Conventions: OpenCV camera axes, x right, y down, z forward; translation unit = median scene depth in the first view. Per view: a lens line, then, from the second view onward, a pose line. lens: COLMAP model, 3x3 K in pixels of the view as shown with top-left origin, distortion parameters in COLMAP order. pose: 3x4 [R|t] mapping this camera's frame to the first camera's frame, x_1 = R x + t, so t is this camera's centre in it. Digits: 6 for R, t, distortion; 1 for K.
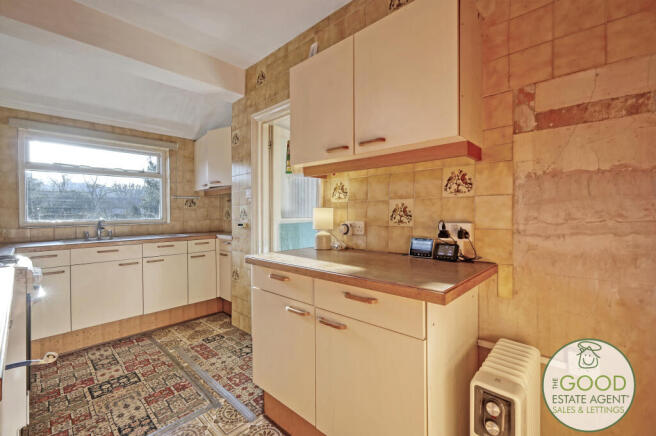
lens RADIAL K [[285.7, 0, 330.6], [0, 285.7, 216.3], [0, 0, 1]] dist [-0.000870, -0.000343]
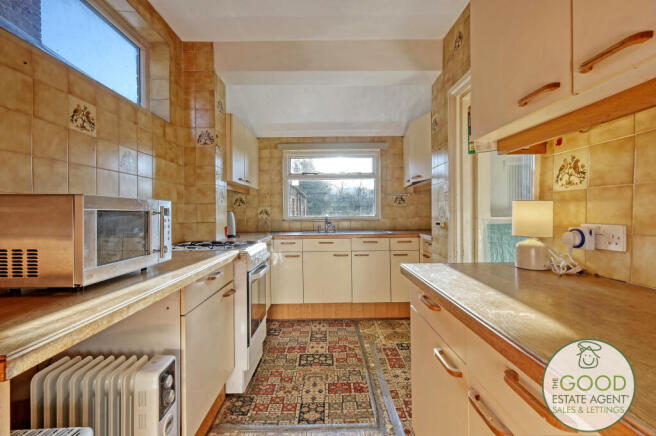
lens RADIAL K [[285.7, 0, 327.0], [0, 285.7, 212.8], [0, 0, 1]] dist [-0.000870, -0.000343]
pose [[0.686846, 0.002393, -0.726799, 0.083884], [-0.003632, 0.999993, -0.000140, -0.002086], [0.726793, 0.002736, 0.686851, 0.185225]]
